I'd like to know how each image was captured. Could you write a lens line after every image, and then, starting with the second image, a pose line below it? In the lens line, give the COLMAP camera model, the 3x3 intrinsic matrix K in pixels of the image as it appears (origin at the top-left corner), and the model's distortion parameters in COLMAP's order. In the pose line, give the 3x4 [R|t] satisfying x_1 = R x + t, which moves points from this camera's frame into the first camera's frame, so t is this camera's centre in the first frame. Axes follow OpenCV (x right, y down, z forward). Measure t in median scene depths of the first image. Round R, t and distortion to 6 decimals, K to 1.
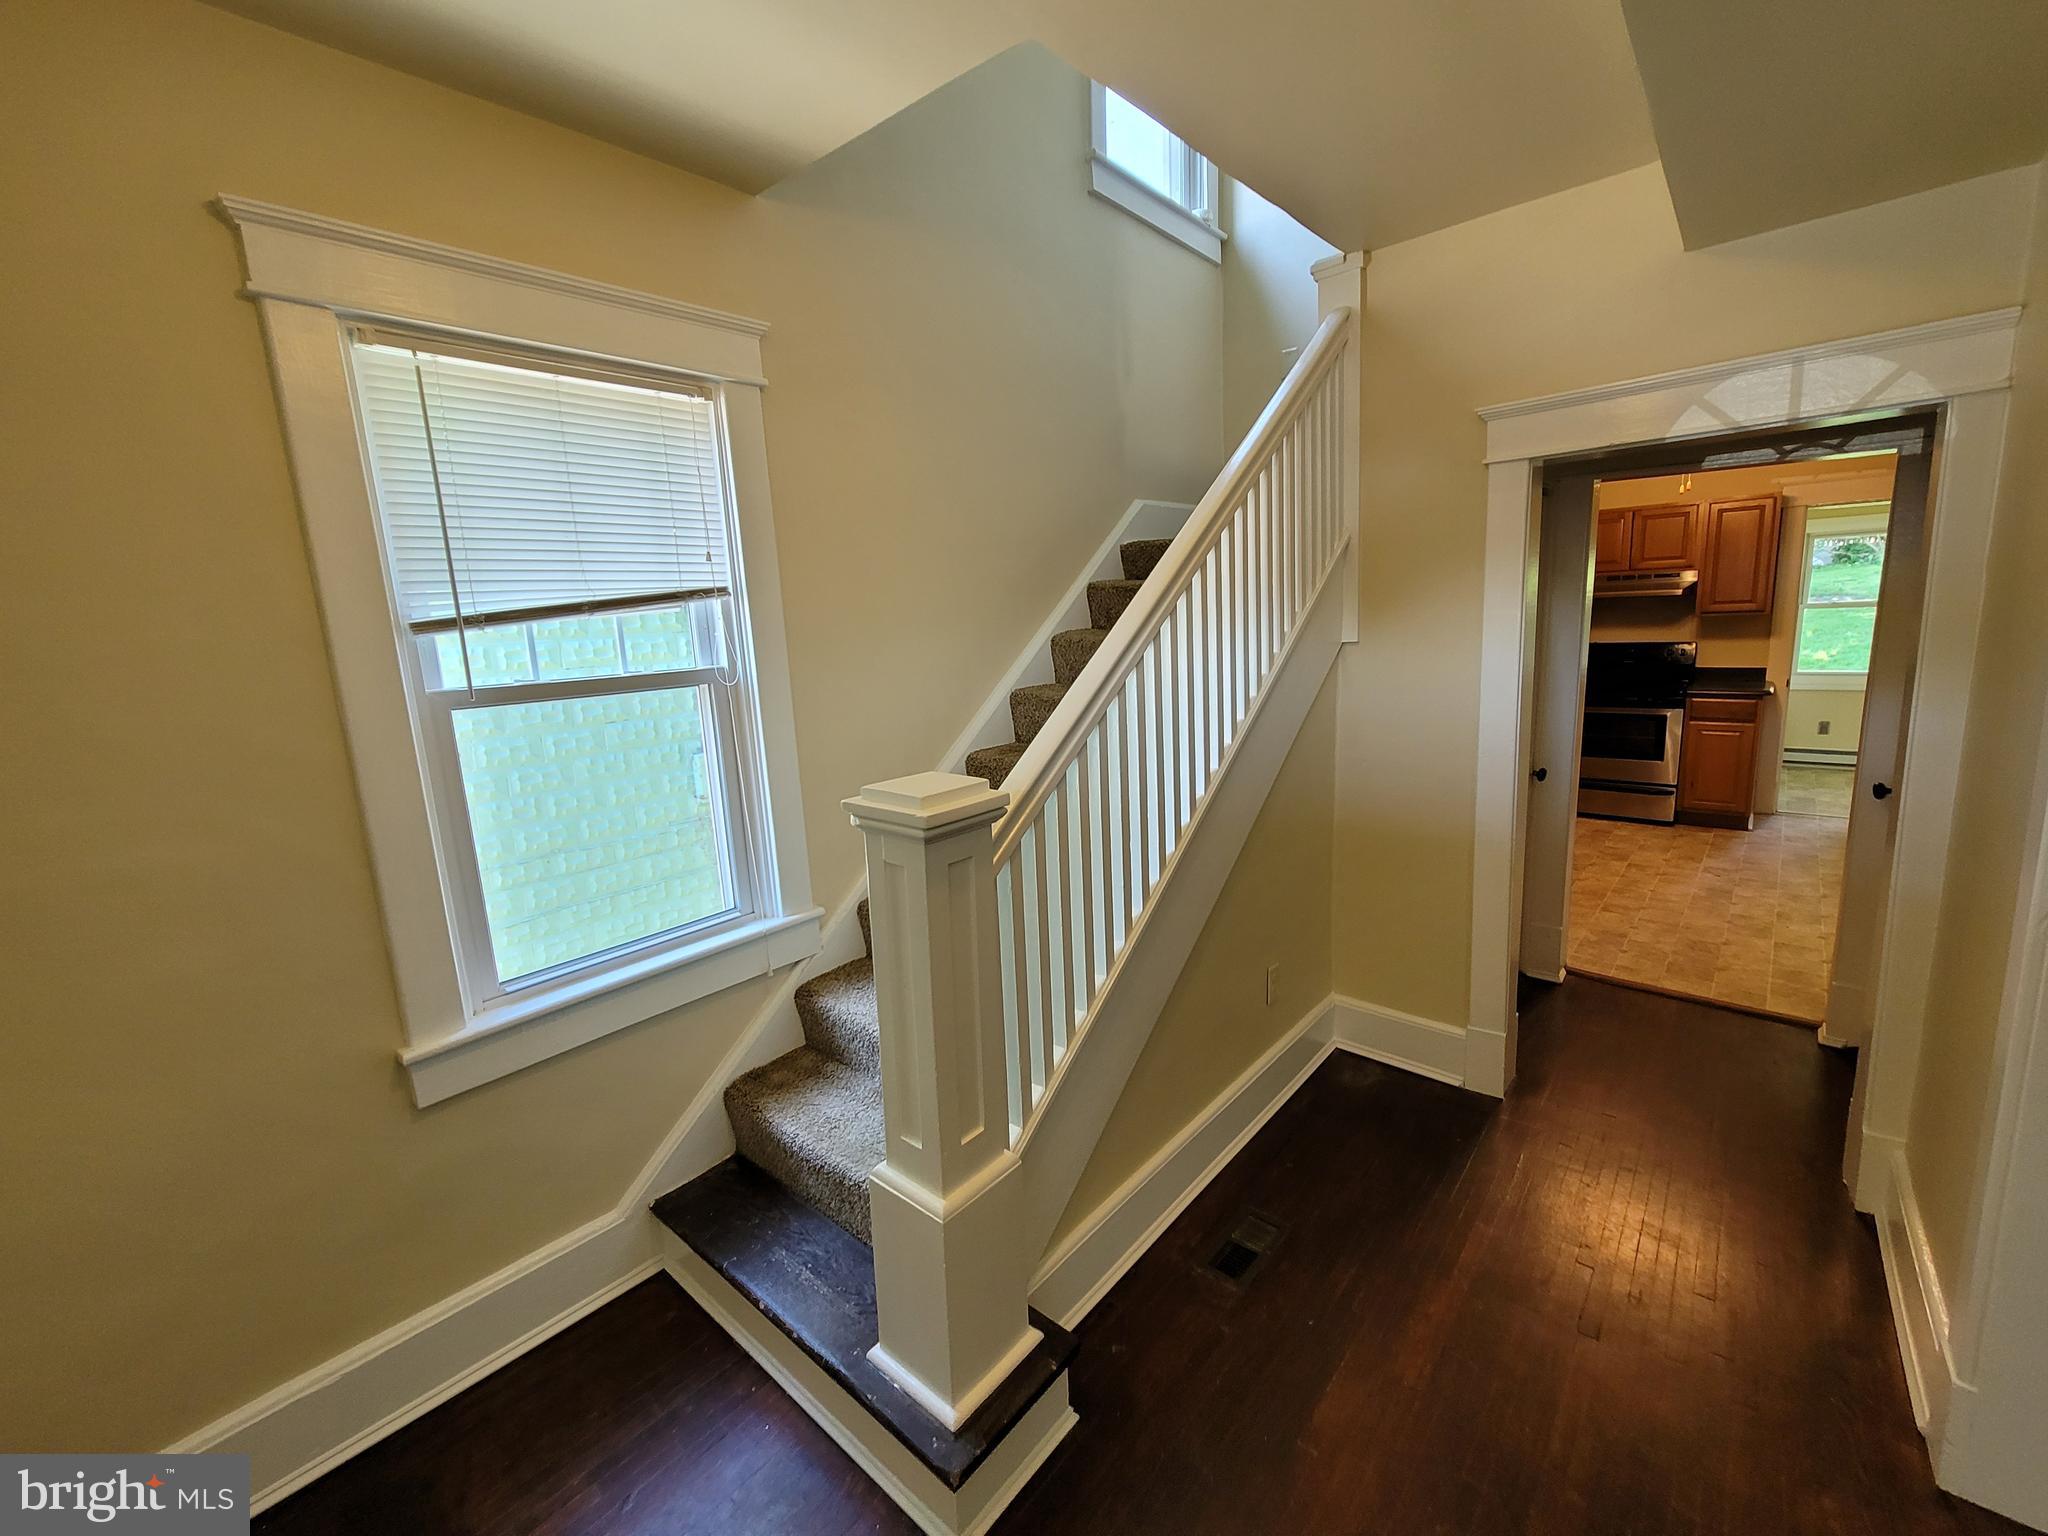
lens RADIAL K [[828.5, 0, 1024.0], [0, 828.5, 768.0], [0, 0, 1]] dist [-0.002004, -0.000230]
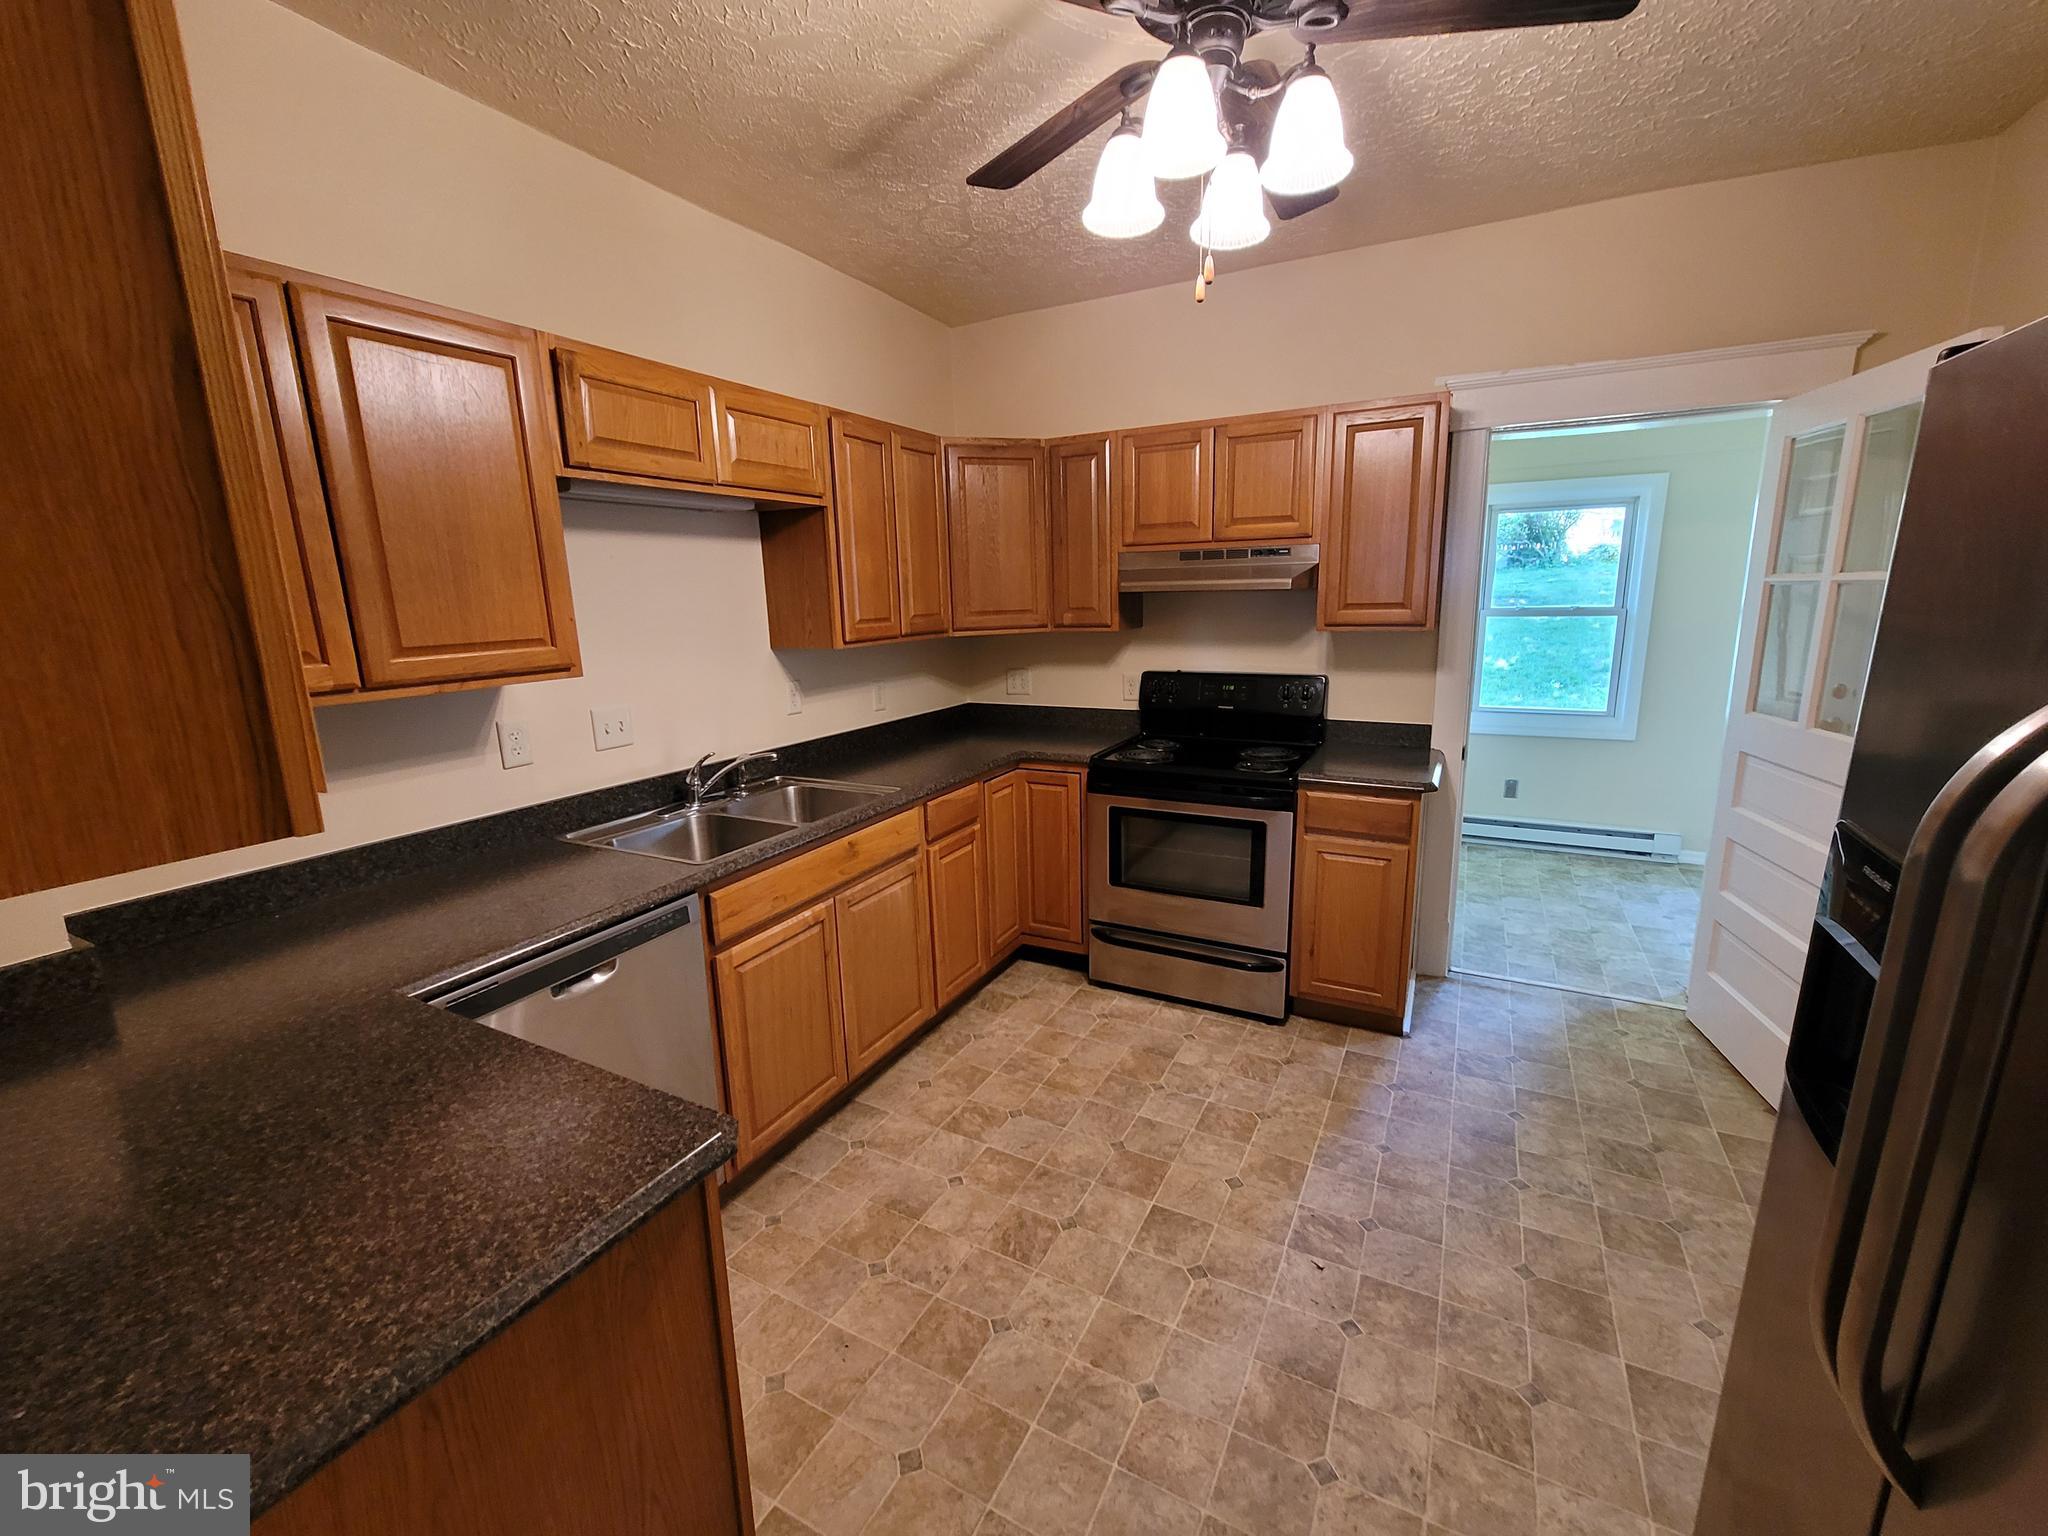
lens RADIAL K [[828.5, 0, 1024.0], [0, 828.5, 768.0], [0, 0, 1]] dist [-0.002004, -0.000230]
pose [[0.969270, -0.025044, 0.244719, 0.500464], [0.020498, 0.999567, 0.021105, -0.110815], [-0.245142, -0.015440, 0.969364, 0.532307]]
